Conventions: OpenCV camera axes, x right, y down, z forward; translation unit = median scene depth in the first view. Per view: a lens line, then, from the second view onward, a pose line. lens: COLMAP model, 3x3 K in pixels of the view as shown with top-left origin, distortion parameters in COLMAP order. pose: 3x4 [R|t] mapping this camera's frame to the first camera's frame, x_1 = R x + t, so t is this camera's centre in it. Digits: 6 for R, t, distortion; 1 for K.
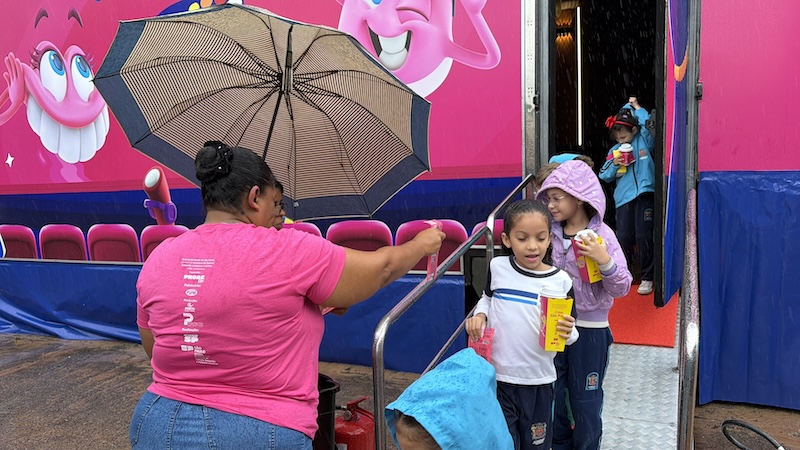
lens RADIAL K [[714.5, 0, 412.2], [0, 714.5, 221.0], [0, 0, 1]] dist [0.000282, -0.029264]
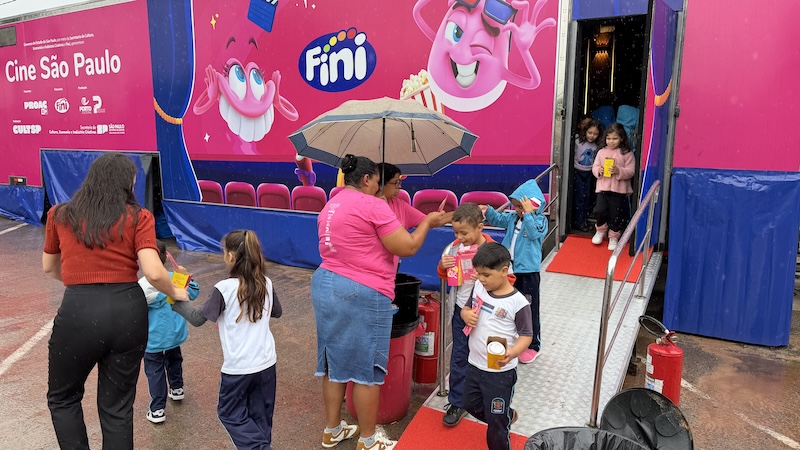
lens RADIAL K [[569.9, 0, 396.2], [0, 569.9, 238.7], [0, 0, 1]] dist [0.013690, -0.053297]
pose [[0.988729, 0.059708, -0.137292, 0.009841], [-0.047031, 0.994480, 0.093795, -0.004960], [0.142135, -0.086280, 0.986080, -0.166026]]
